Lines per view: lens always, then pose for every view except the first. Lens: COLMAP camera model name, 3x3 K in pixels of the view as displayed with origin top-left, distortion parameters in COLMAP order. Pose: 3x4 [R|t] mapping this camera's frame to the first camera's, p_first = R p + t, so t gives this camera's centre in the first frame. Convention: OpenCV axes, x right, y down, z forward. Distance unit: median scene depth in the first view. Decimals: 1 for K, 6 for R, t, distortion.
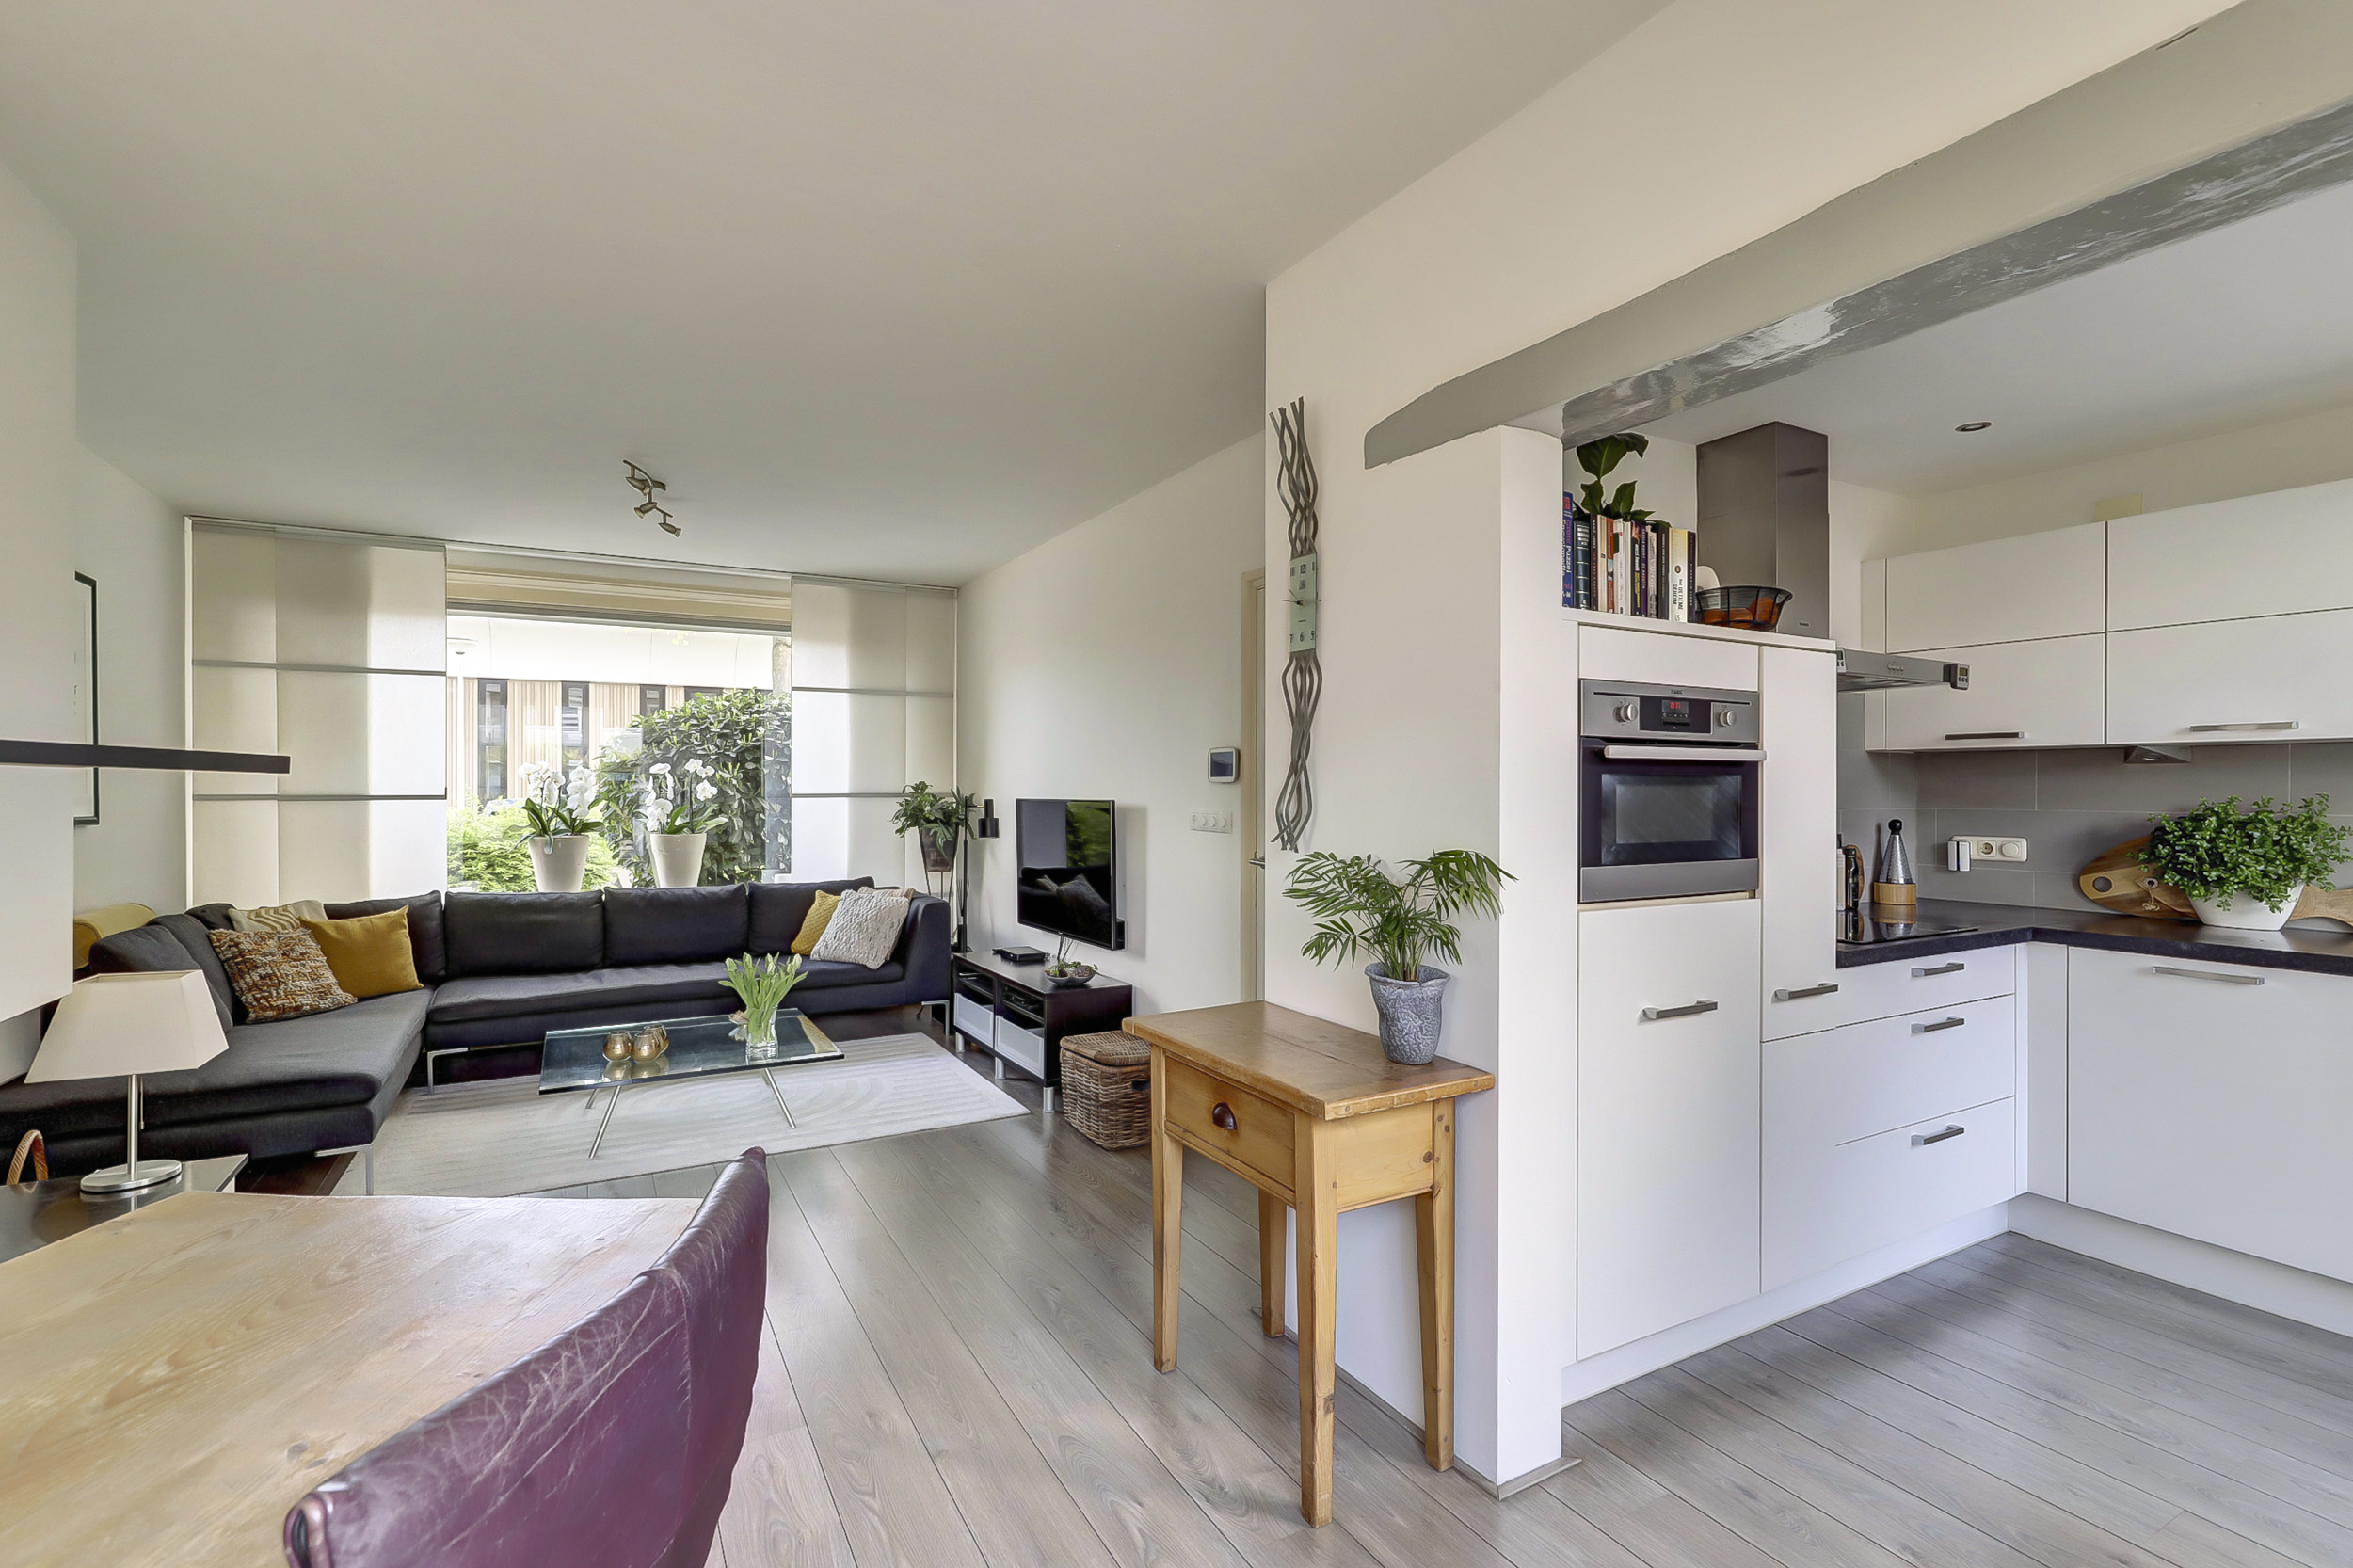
lens RADIAL K [[1076.8, 0, 1176.5], [0, 1076.8, 784.0], [0, 0, 1]] dist [-0.001785, 0.000697]
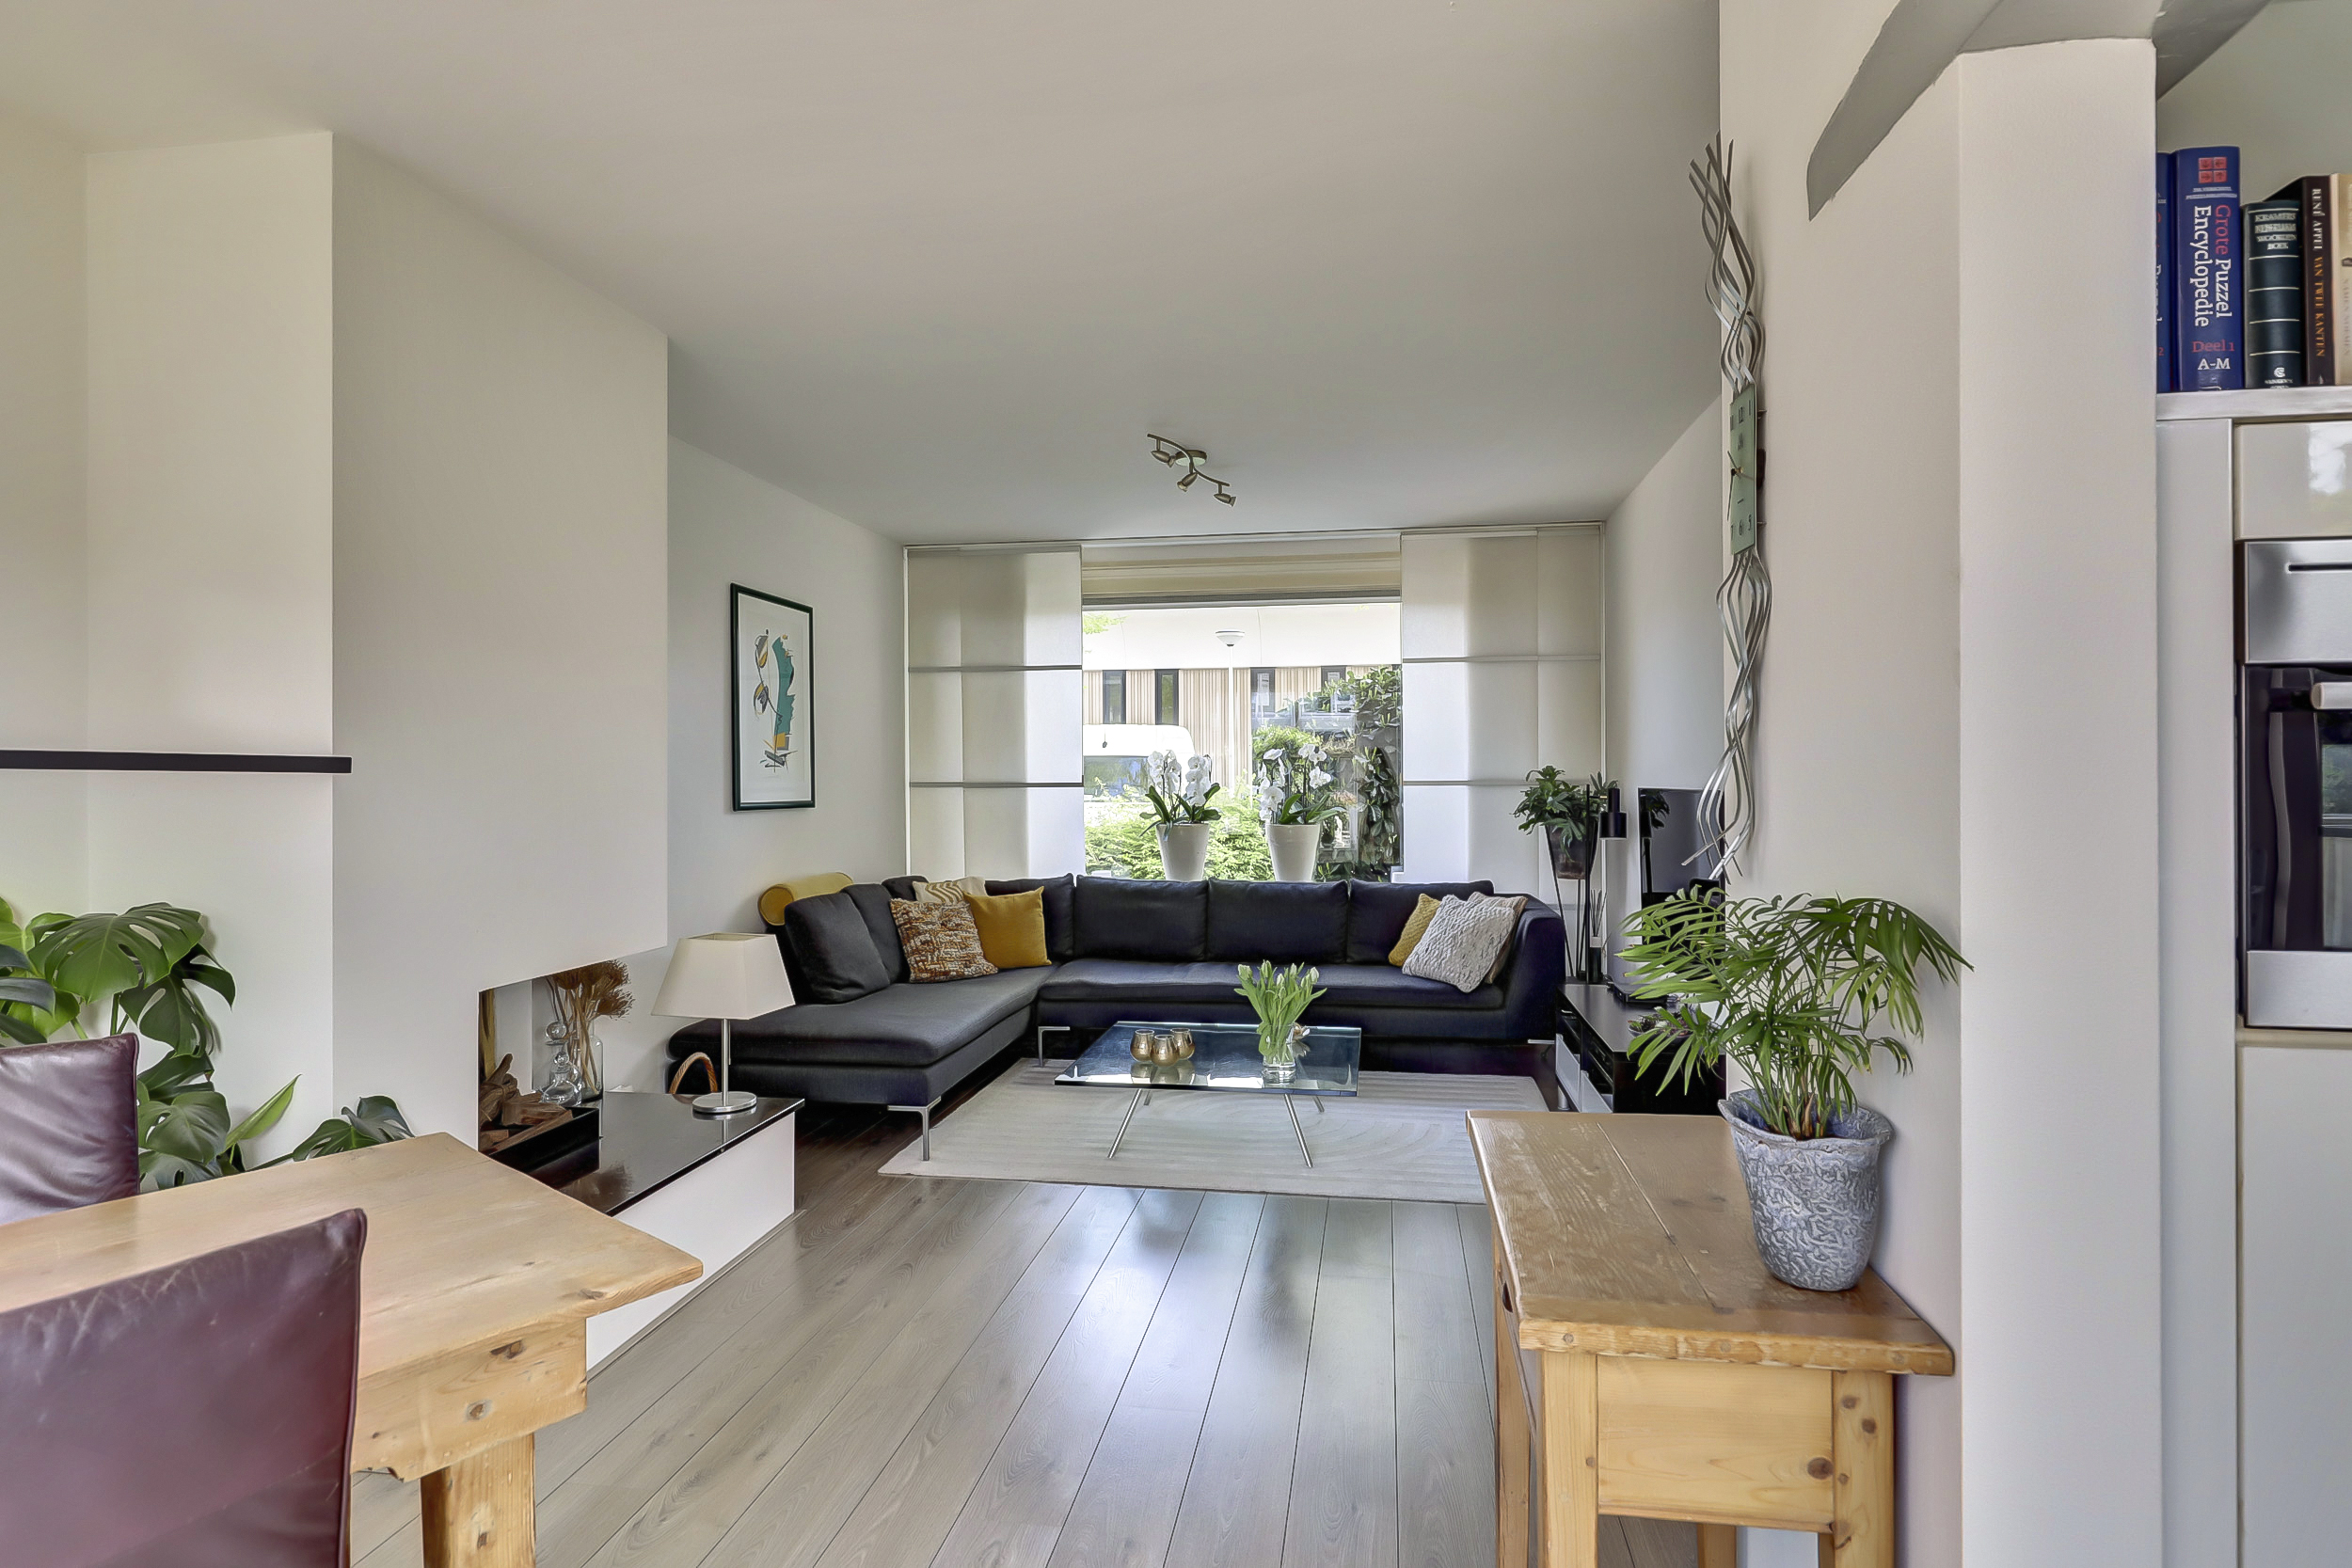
lens RADIAL K [[1227.2, 0, 1175.3], [0, 1227.2, 766.2], [0, 0, 1]] dist [0.002134, -0.000732]
pose [[0.780815, -0.007791, -0.624713, 0.227592], [0.007212, 0.999968, -0.003457, -0.001773], [0.624720, -0.001806, 0.780846, 0.199638]]
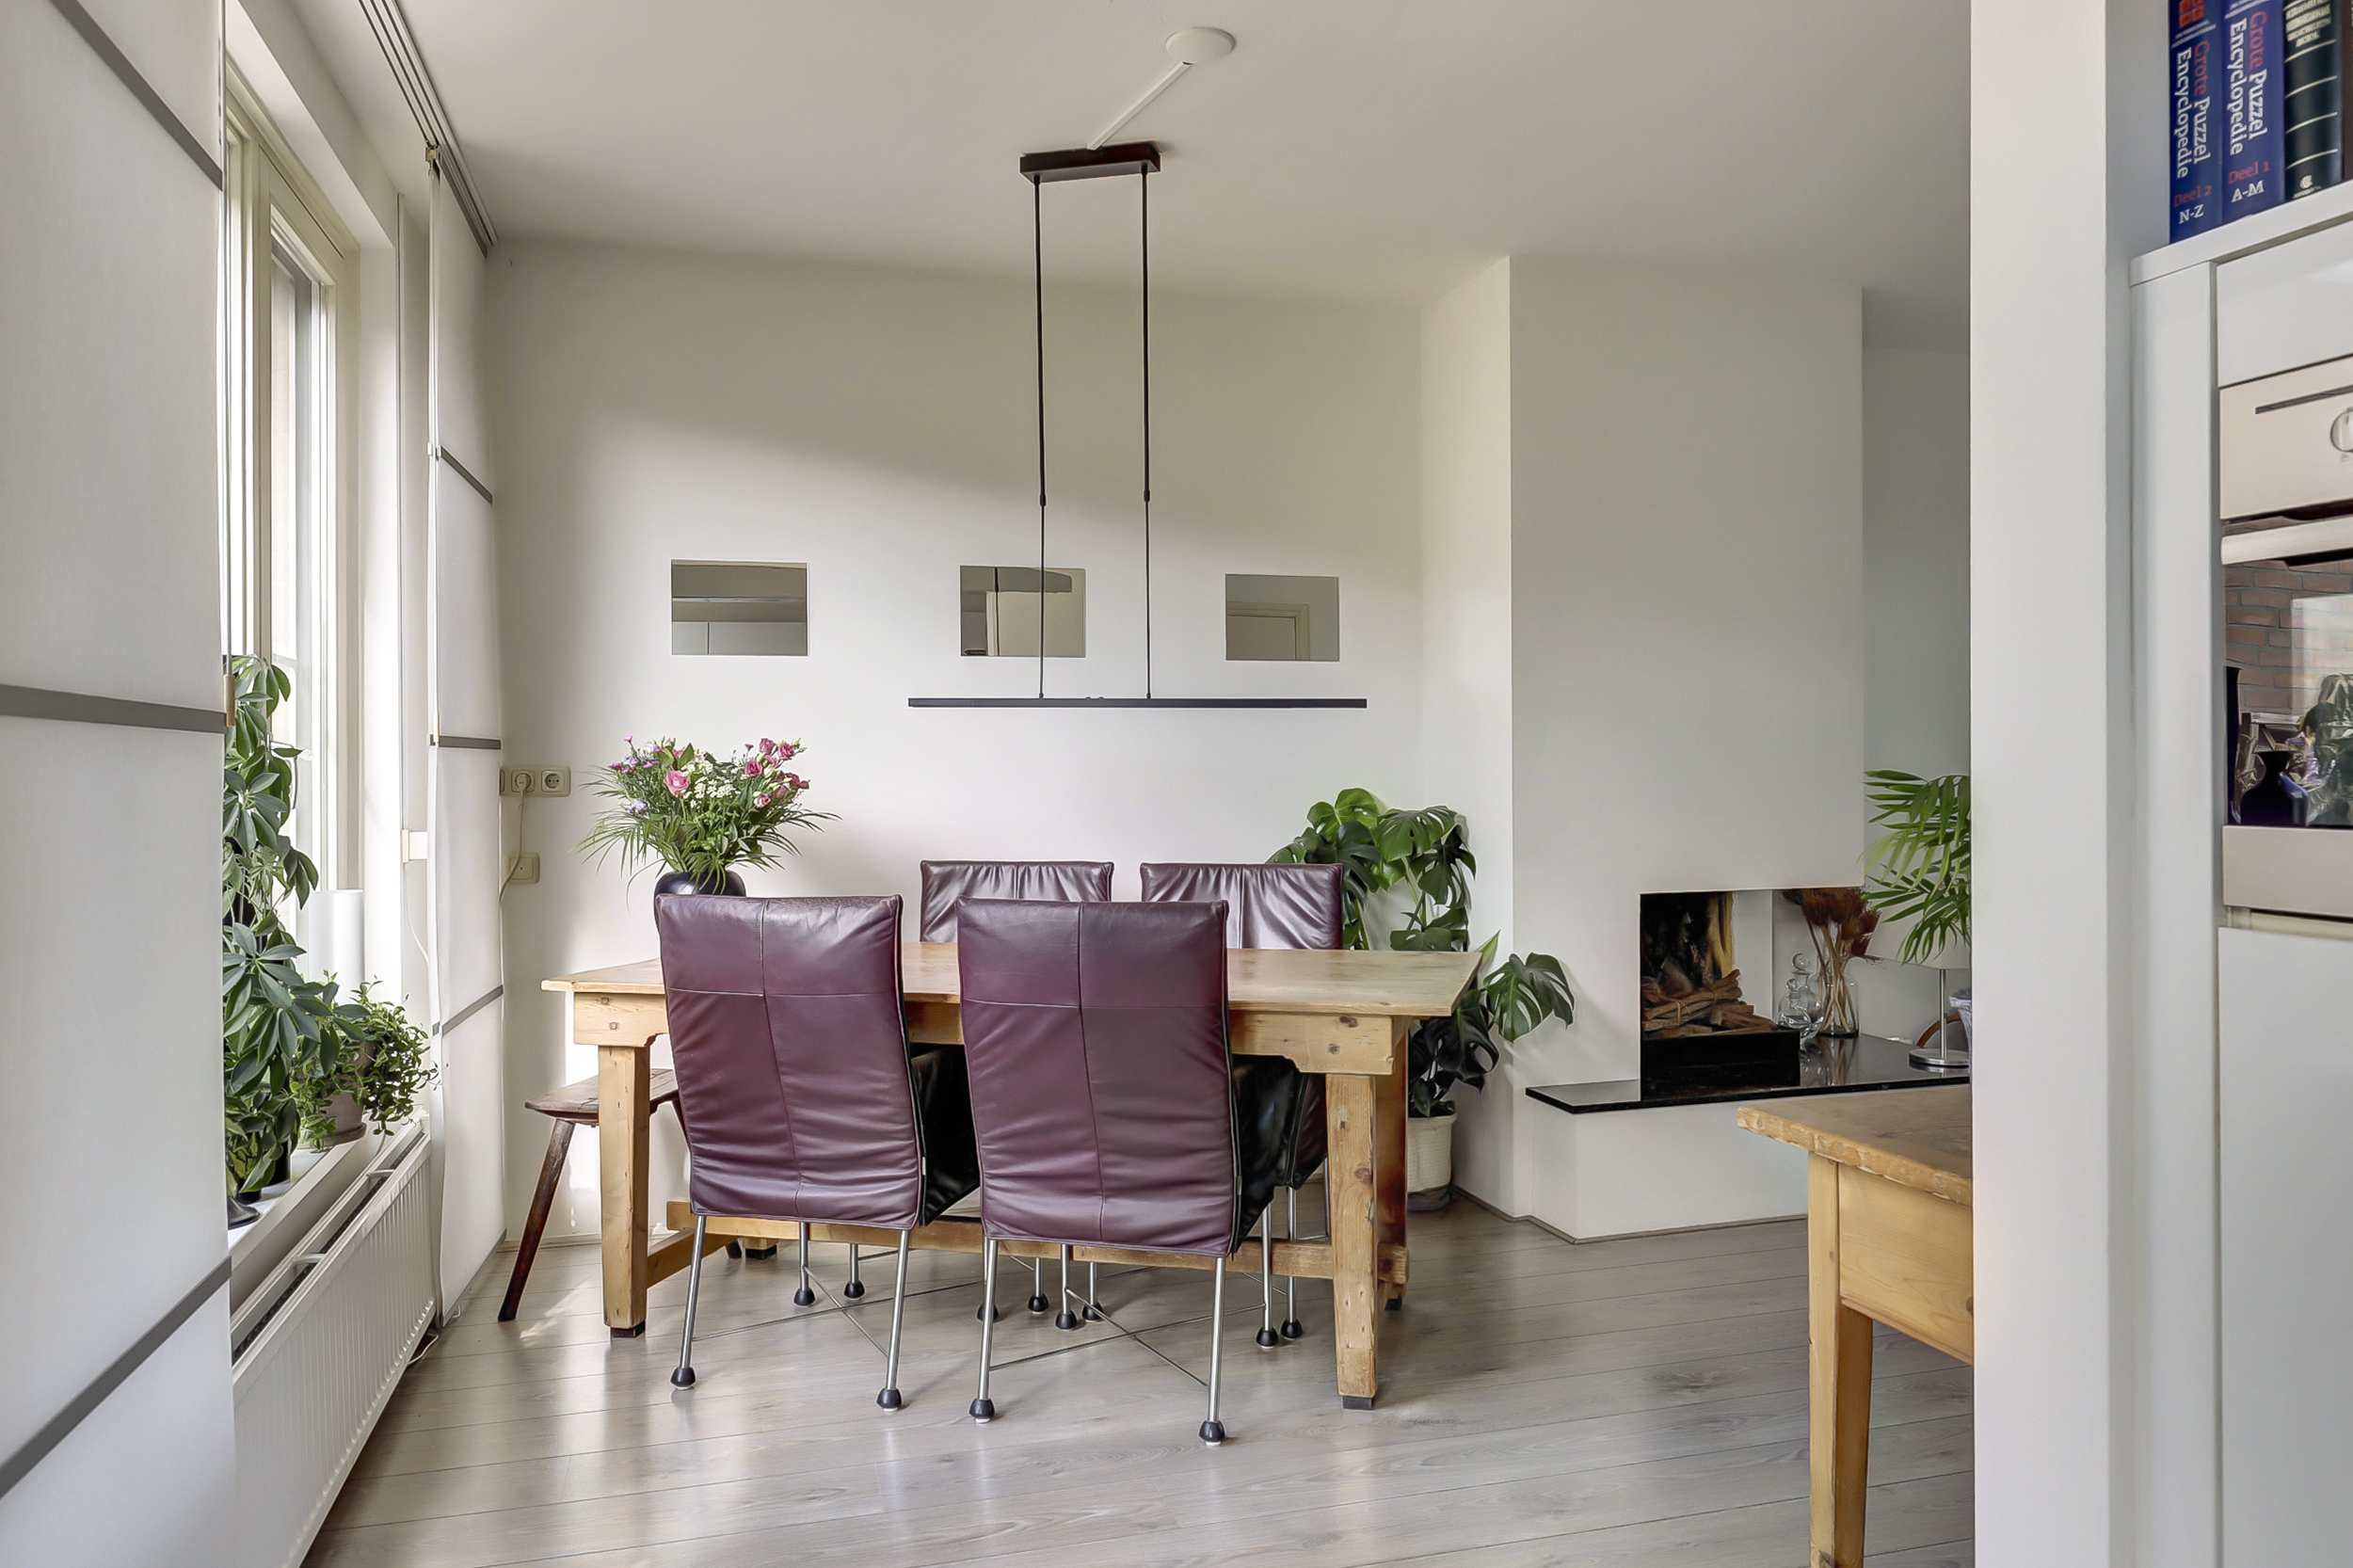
lens RADIAL K [[1592.4, 0, 1185.2], [0, 1592.4, 758.5], [0, 0, 1]] dist [0.000895, -0.002622]
pose [[-0.229937, -0.000634, -0.973205, 0.717382], [0.010972, 0.999935, -0.003244, 0.031482], [0.973144, -0.011424, -0.229915, 0.487218]]
